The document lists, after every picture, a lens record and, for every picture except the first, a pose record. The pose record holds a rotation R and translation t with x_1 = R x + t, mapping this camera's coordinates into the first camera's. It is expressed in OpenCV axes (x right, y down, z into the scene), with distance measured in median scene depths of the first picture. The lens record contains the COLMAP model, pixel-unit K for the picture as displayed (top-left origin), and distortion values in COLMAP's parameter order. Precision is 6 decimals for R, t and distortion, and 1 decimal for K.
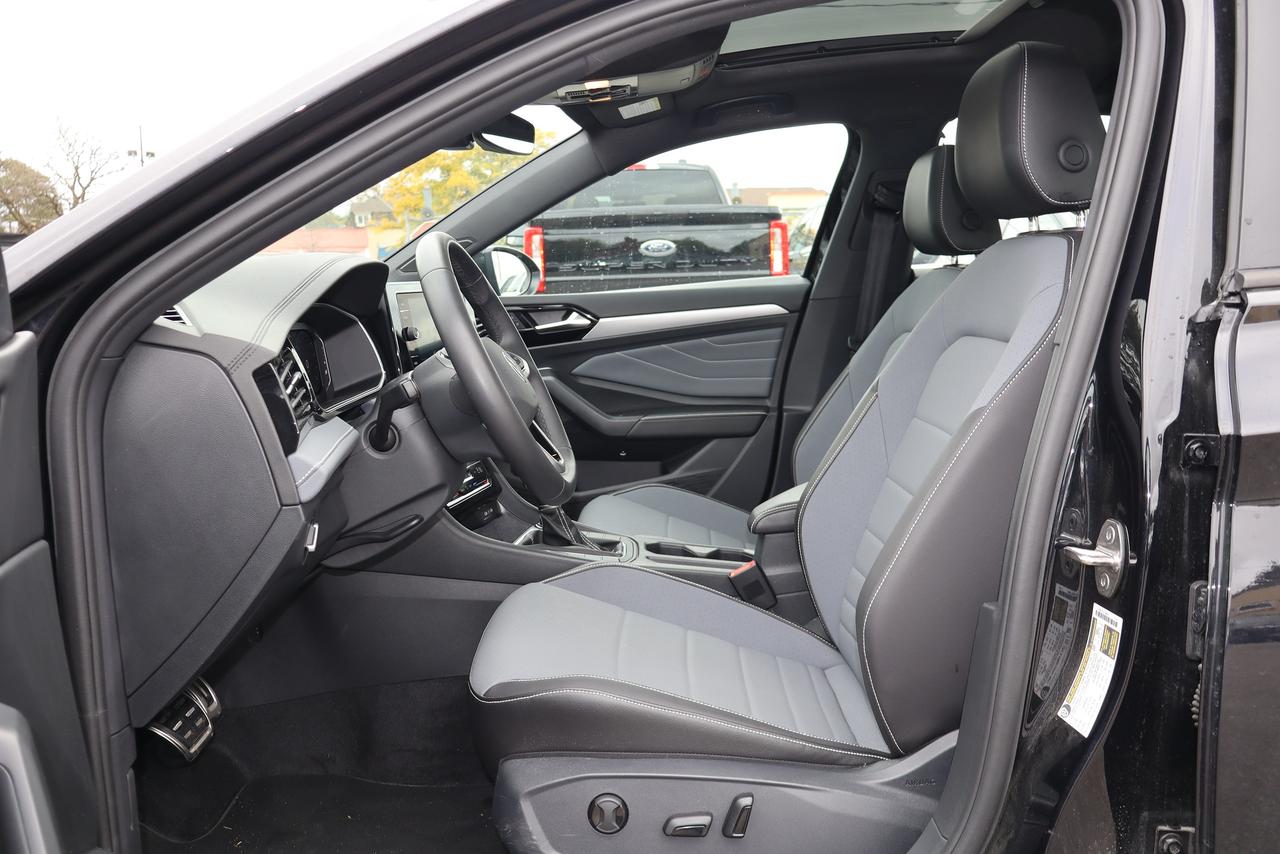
lens RADIAL K [[1069.3, 0, 640.0], [0, 1069.3, 427.0], [0, 0, 1]] dist [-0.001627, -0.003064]
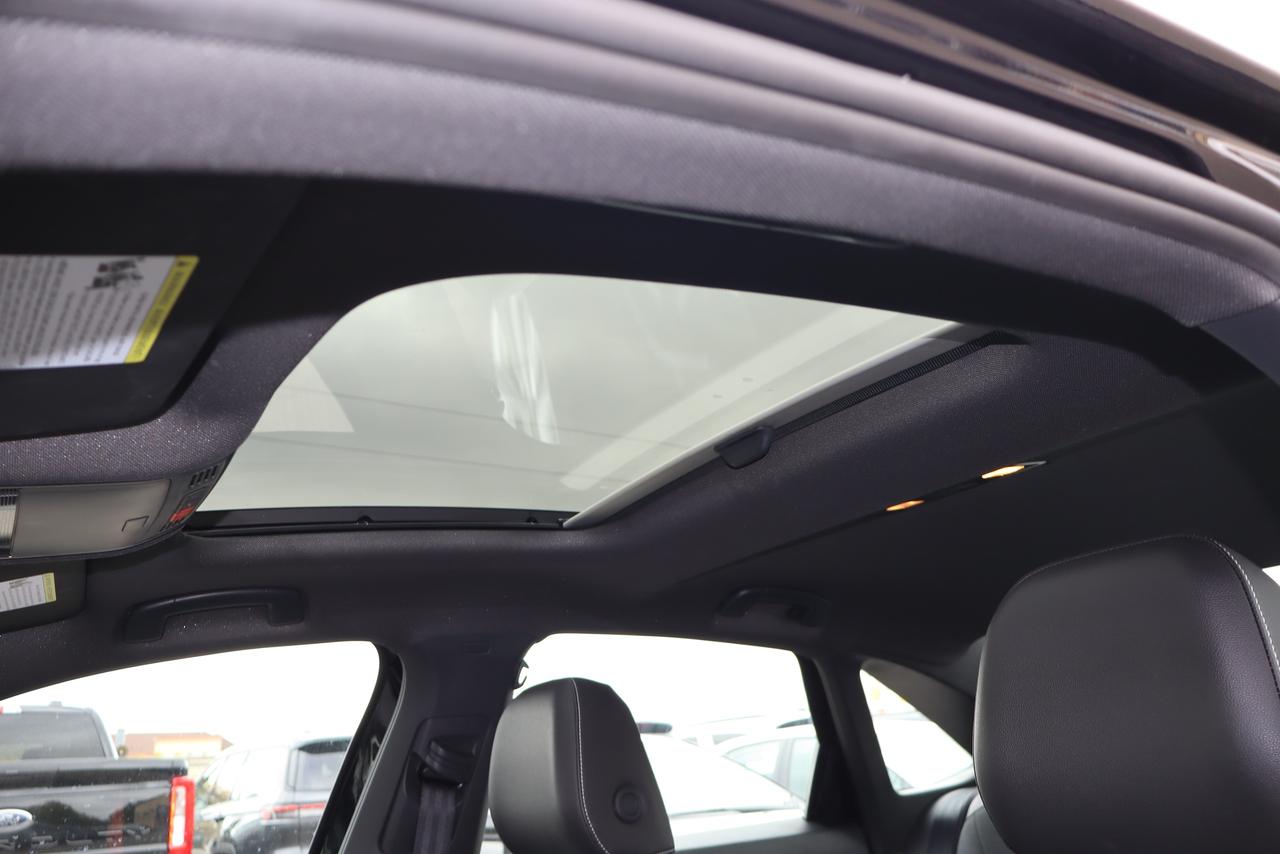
lens RADIAL K [[1069.3, 0, 640.0], [0, 1069.3, 427.0], [0, 0, 1]] dist [-0.001627, -0.003064]
pose [[0.863303, 0.130004, 0.487654, 0.000111], [0.118492, 0.887032, -0.446244, -0.027990], [-0.490578, 0.443027, 0.750373, 0.113631]]
